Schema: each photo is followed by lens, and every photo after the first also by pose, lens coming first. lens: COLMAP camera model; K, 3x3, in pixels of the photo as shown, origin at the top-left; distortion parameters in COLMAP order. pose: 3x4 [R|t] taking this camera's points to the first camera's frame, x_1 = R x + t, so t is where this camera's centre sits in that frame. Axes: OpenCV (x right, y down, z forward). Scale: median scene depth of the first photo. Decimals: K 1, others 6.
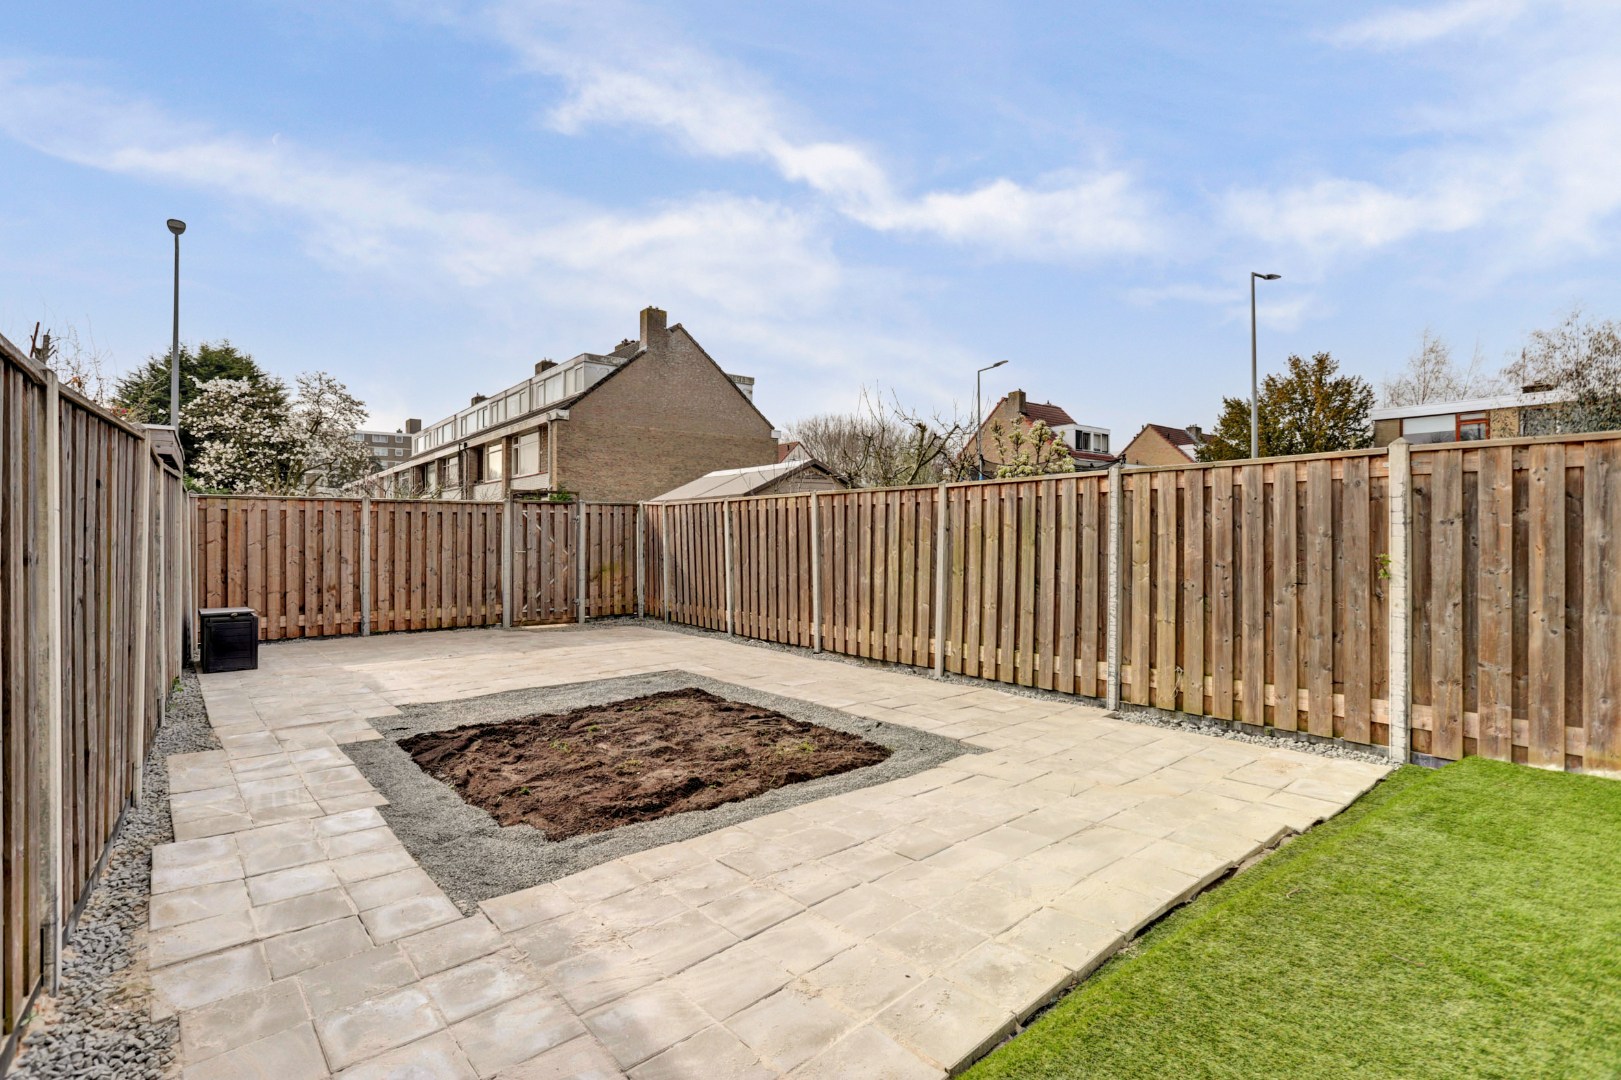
lens RADIAL K [[785.6, 0, 797.3], [0, 785.6, 534.8], [0, 0, 1]] dist [-0.057797, 0.035485]
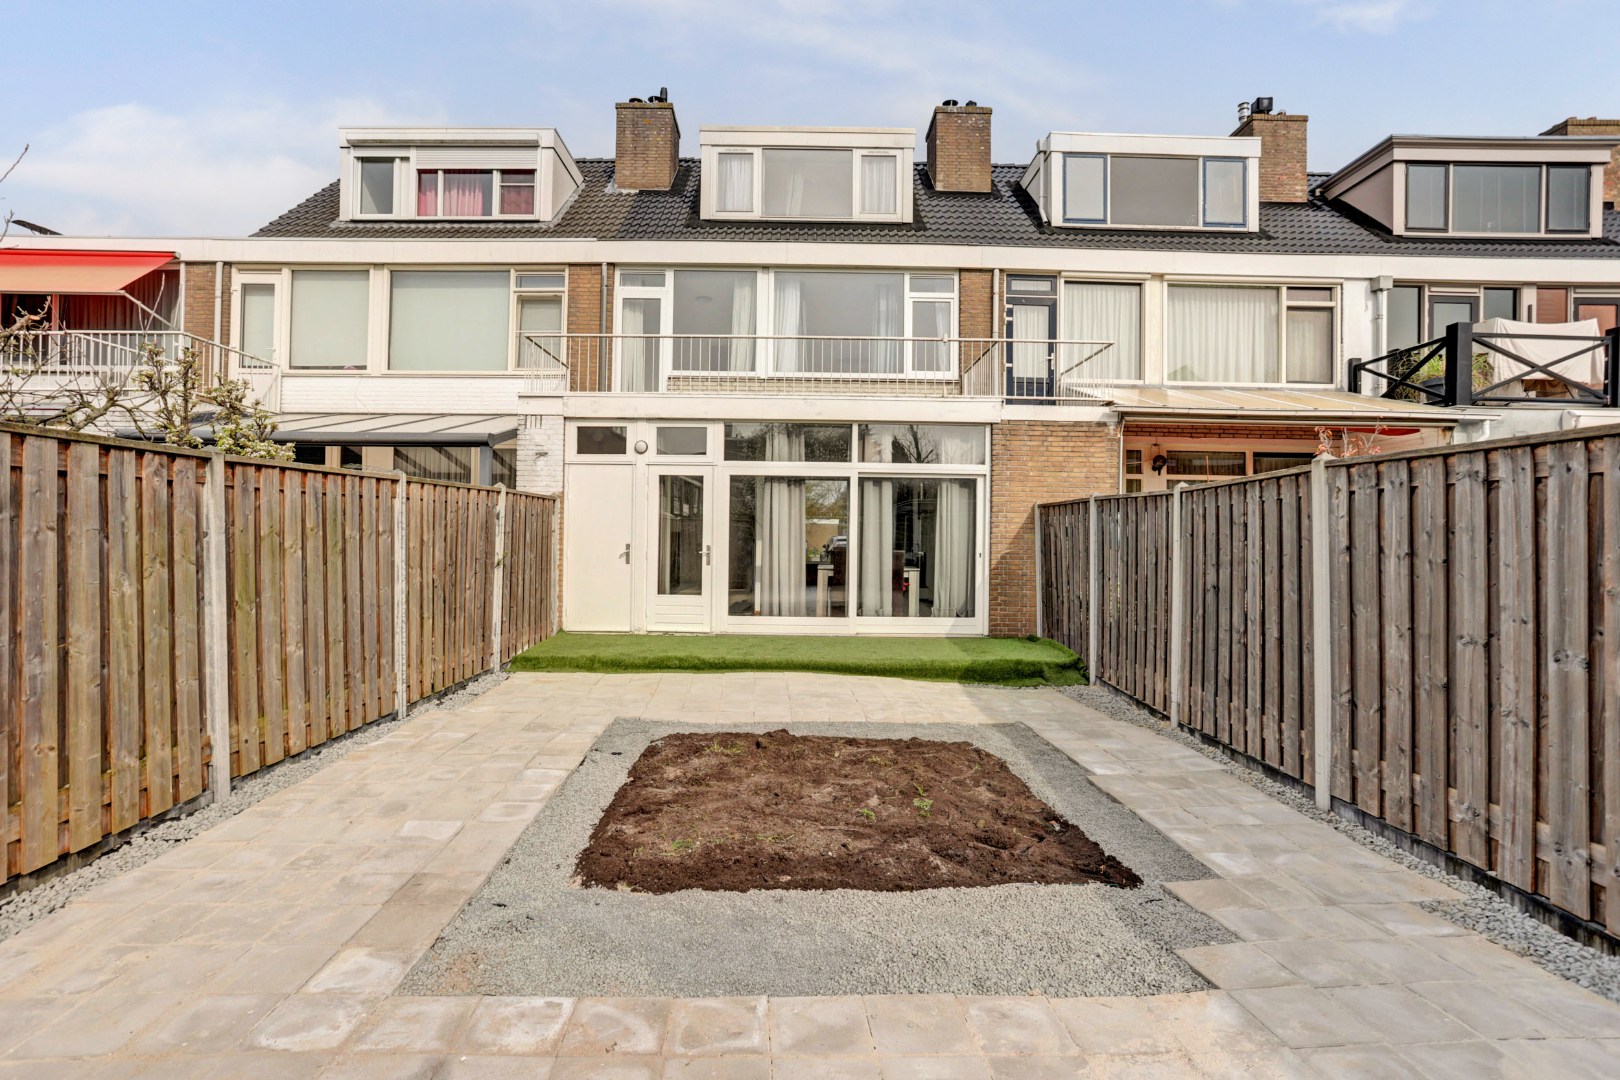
lens RADIAL K [[785.1, 0, 796.9], [0, 785.1, 534.8], [0, 0, 1]] dist [-0.057797, 0.035485]
pose [[-0.793908, -0.008470, 0.607978, -0.323960], [-0.012957, 0.999912, -0.002989, -0.006238], [-0.607899, -0.010250, -0.793948, 0.805025]]
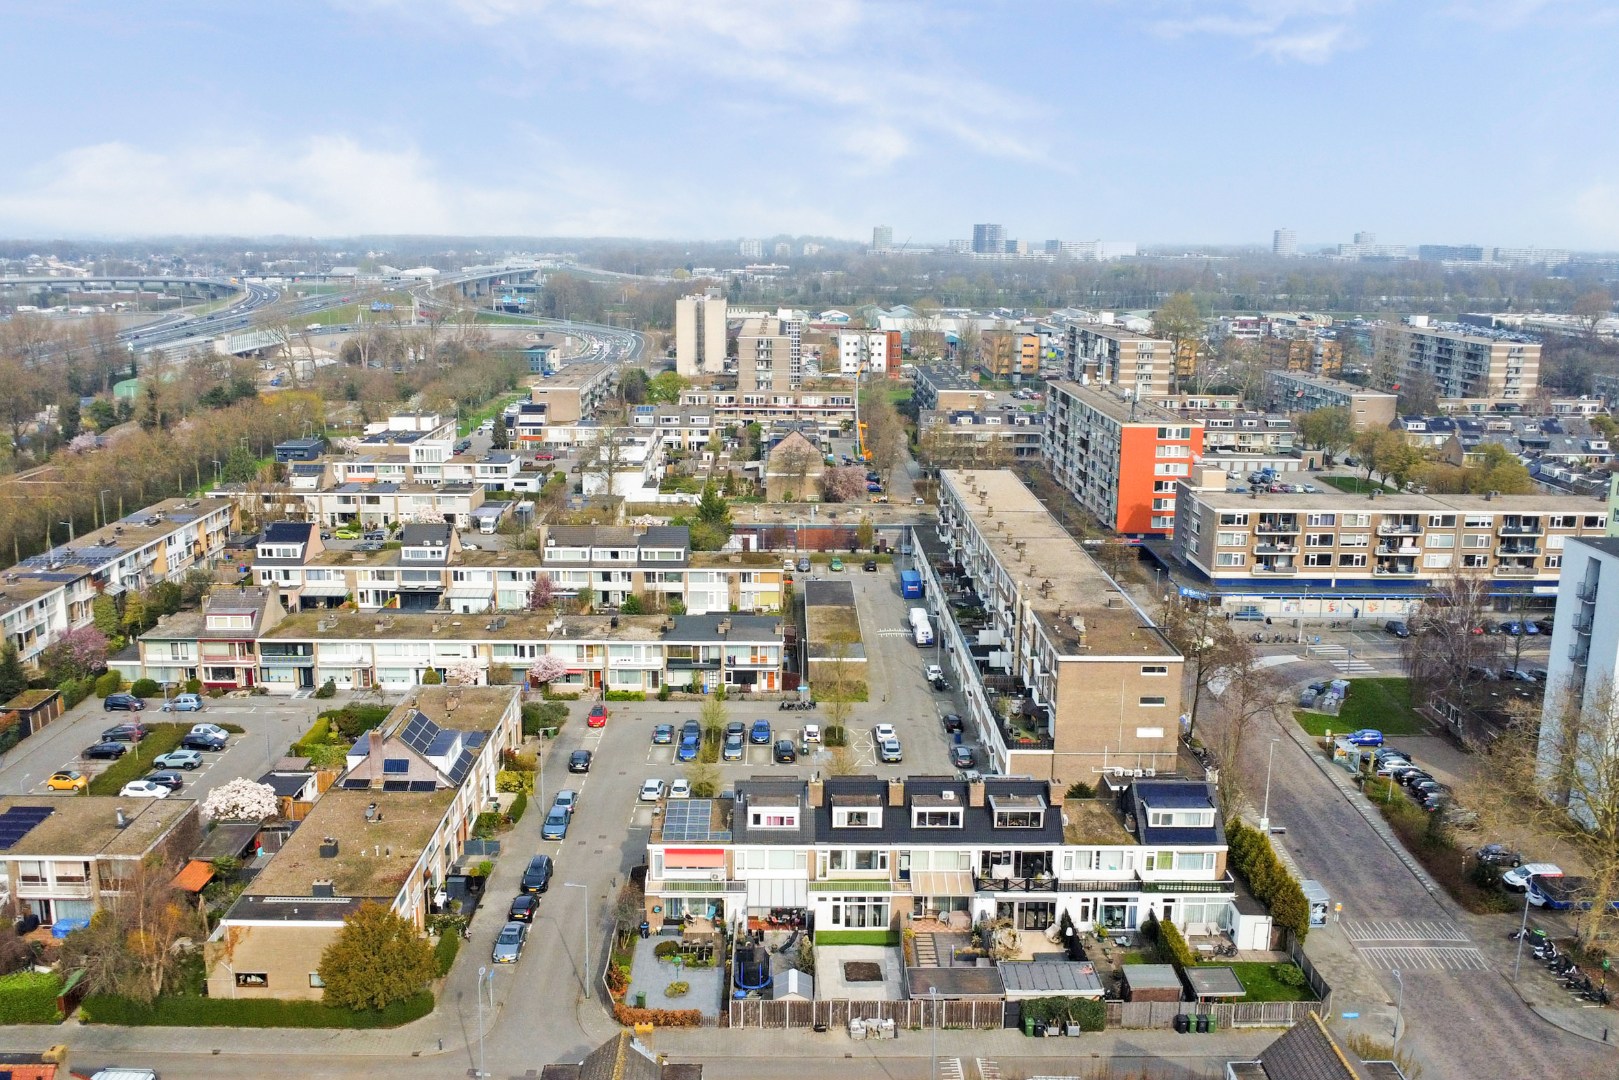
lens RADIAL K [[1391.3, 0, 809.5], [0, 1391.3, 540.0], [0, 0, 1]] dist [0.018193, -0.001223]
pose [[-0.801883, -0.137358, 0.581477, -4.320476], [-0.006386, 0.975130, 0.221541, -4.246029], [-0.597446, 0.173937, -0.782818, 6.731784]]
